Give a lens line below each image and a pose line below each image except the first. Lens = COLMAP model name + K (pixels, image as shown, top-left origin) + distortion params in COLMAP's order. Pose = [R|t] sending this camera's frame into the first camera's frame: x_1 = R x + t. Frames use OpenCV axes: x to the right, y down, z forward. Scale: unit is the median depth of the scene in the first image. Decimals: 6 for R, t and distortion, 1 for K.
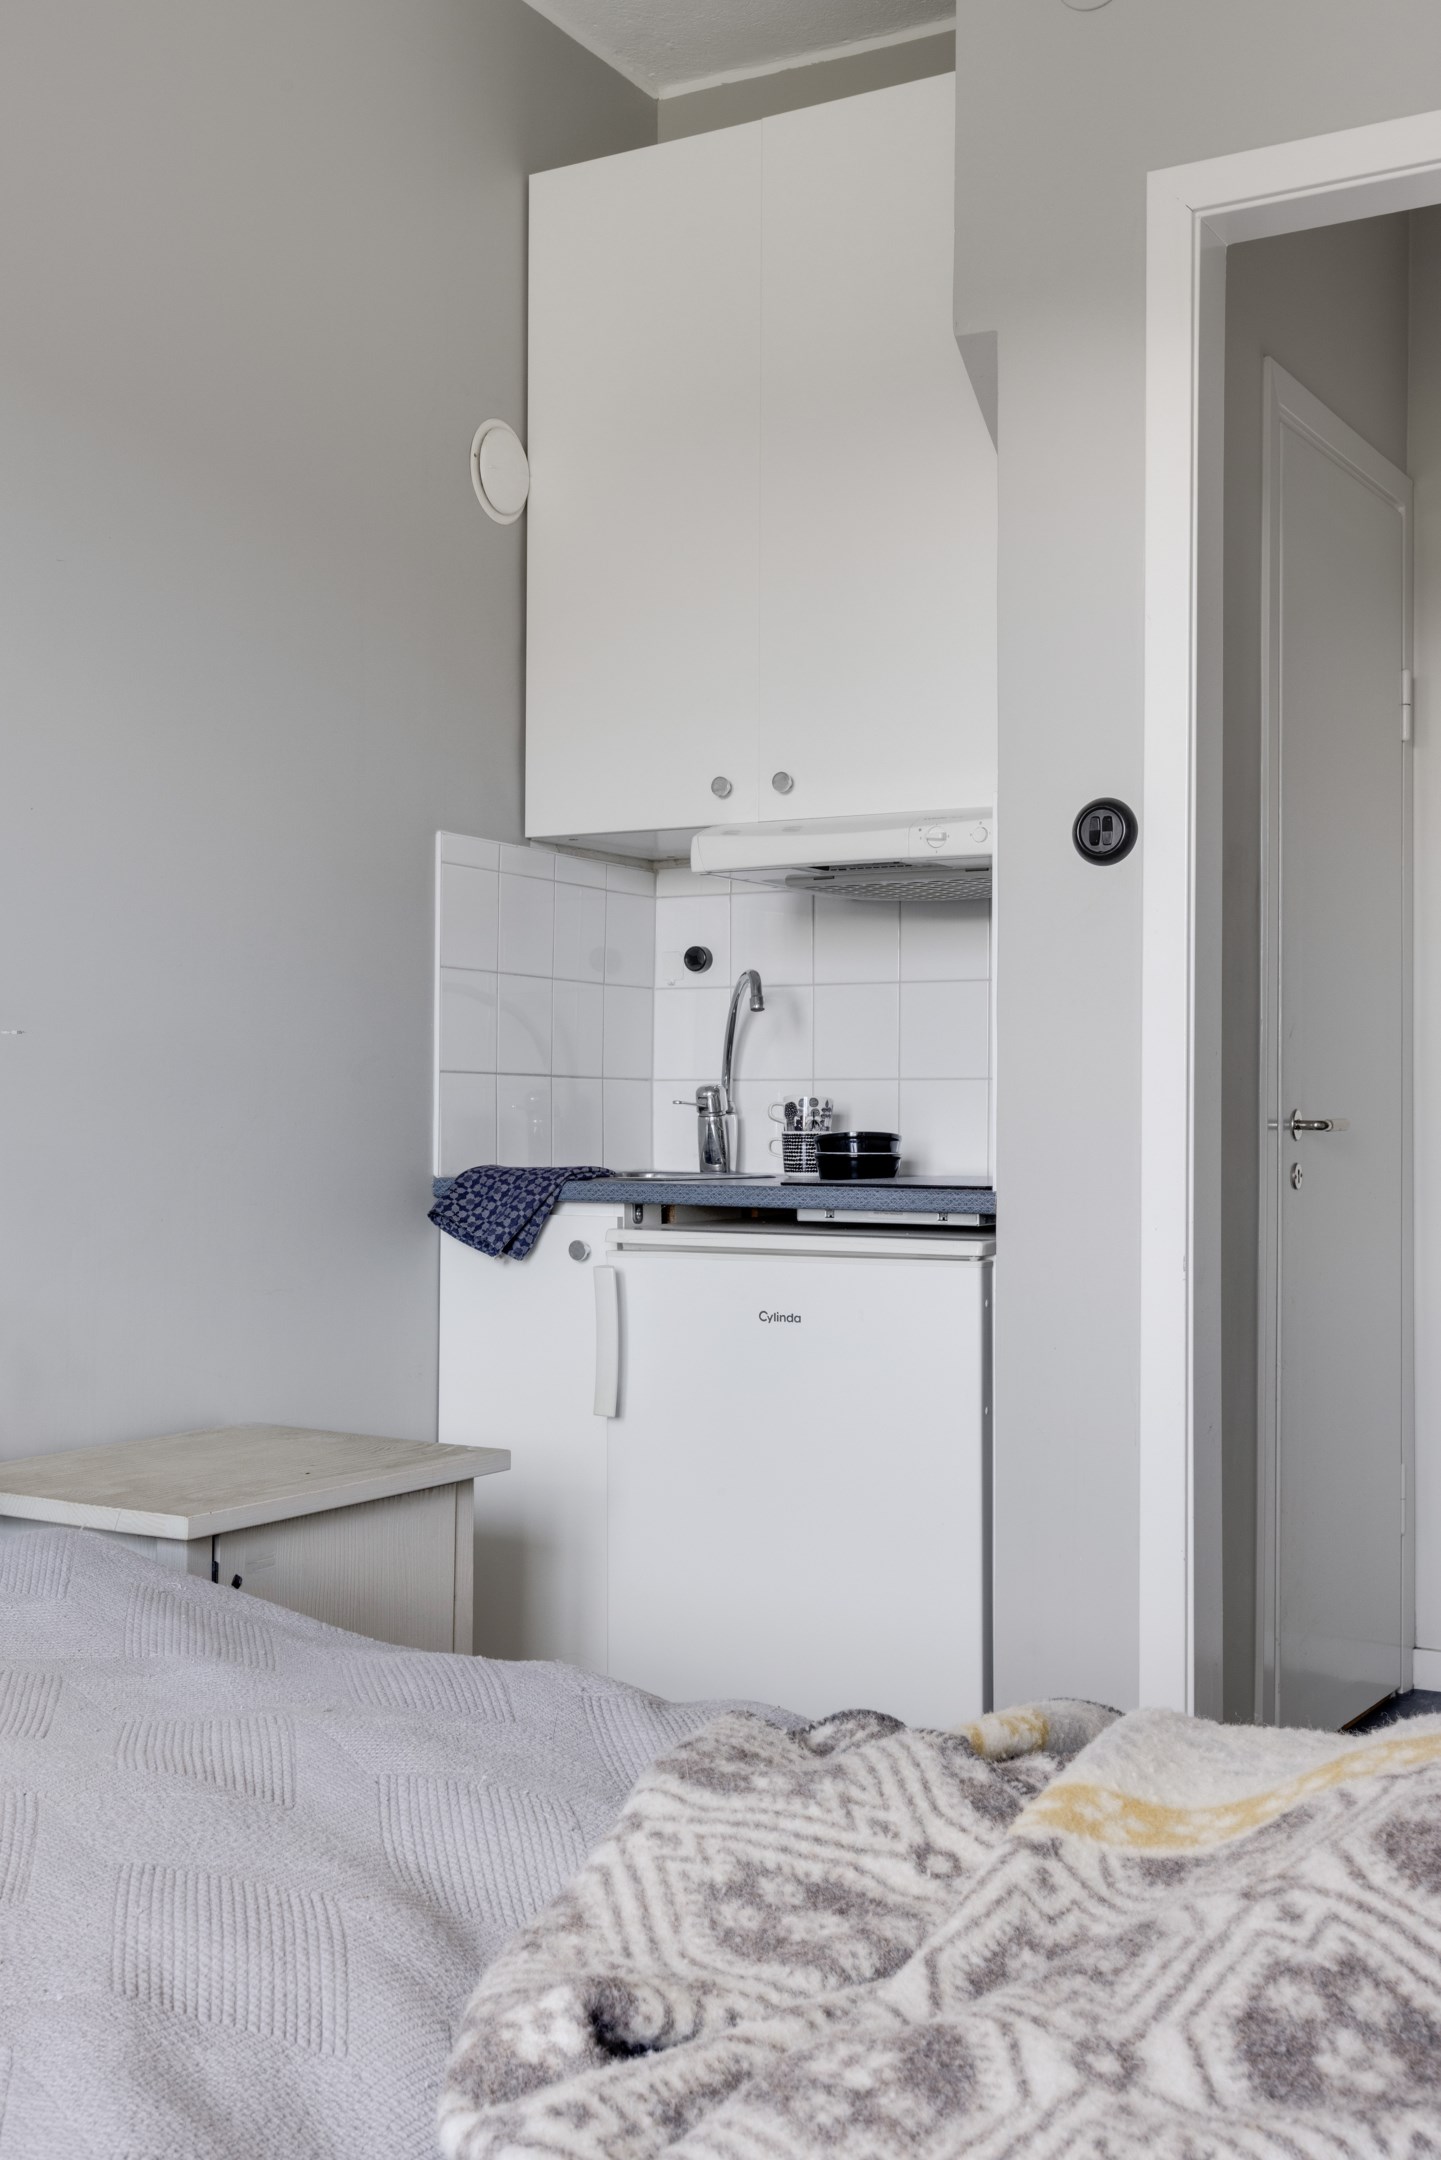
lens RADIAL K [[2387.6, 0, 720.5], [0, 2387.6, 1080.0], [0, 0, 1]] dist [0.002696, 0.010076]
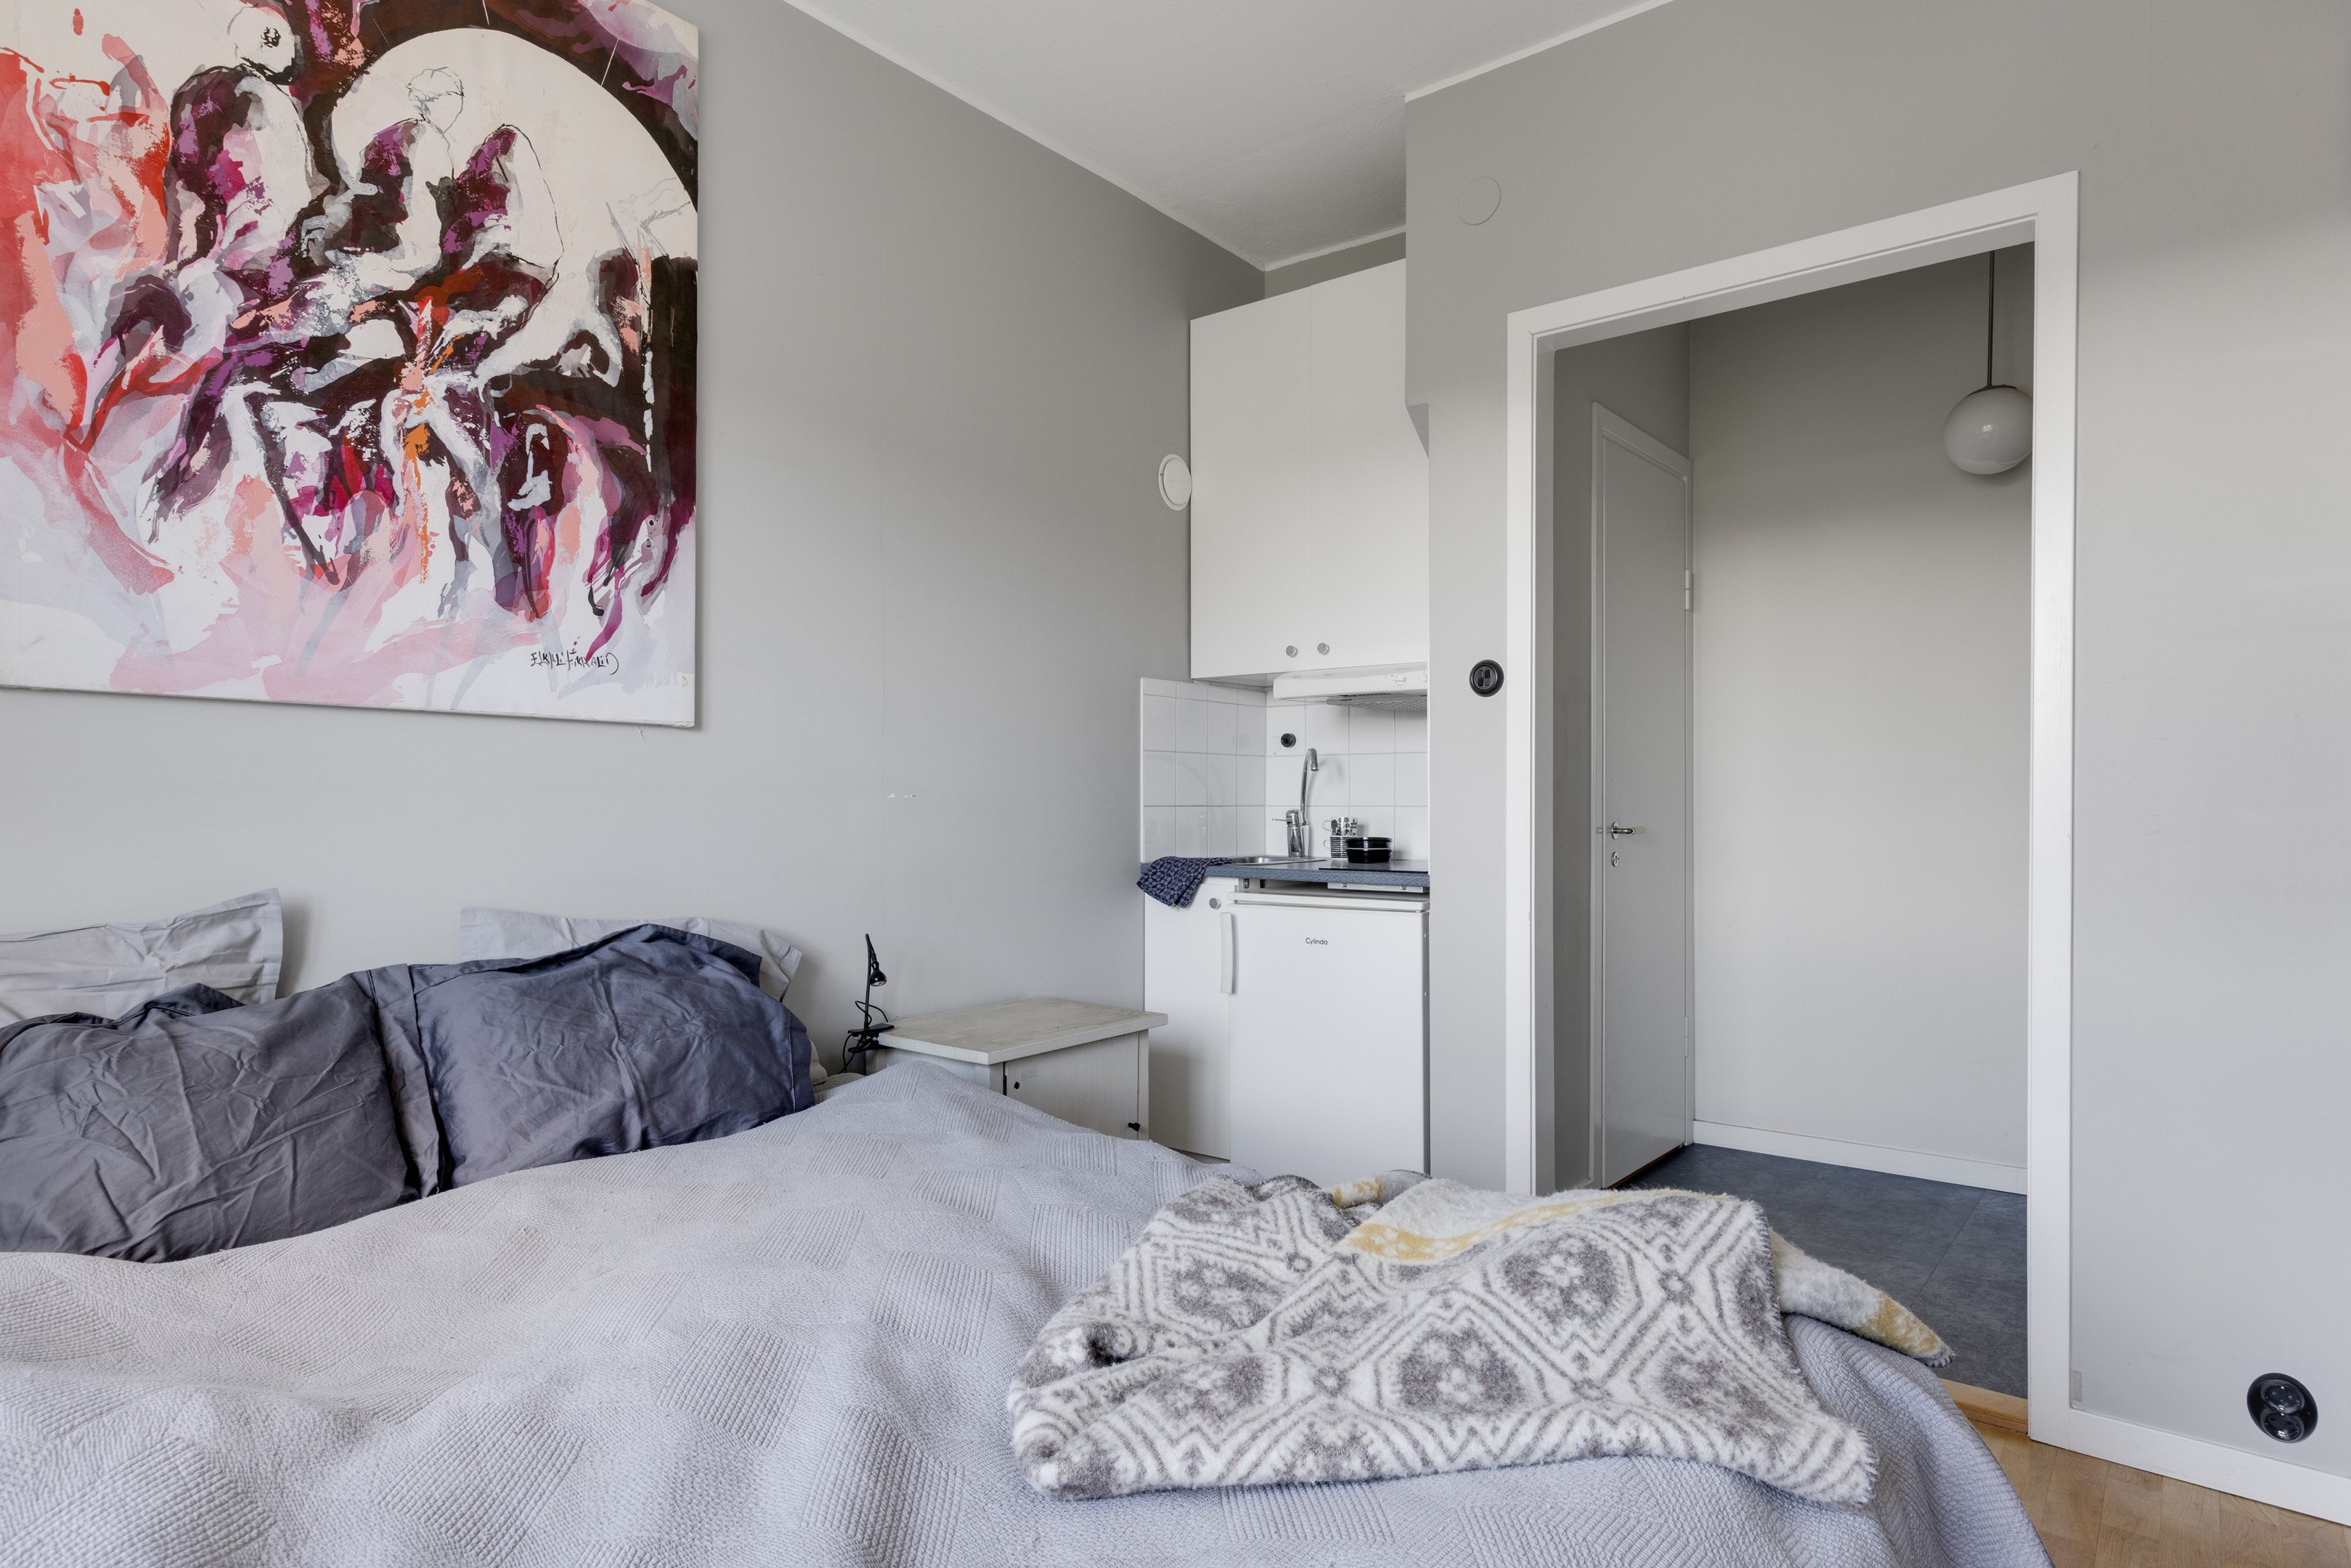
lens RADIAL K [[1307.5, 0, 1179.3], [0, 1307.5, 803.6], [0, 0, 1]] dist [0.002195, 0.000413]
pose [[0.992229, -0.012459, -0.123796, 0.127501], [0.013893, 0.999846, 0.010731, -0.055916], [0.123643, -0.012367, 0.992250, -0.056461]]
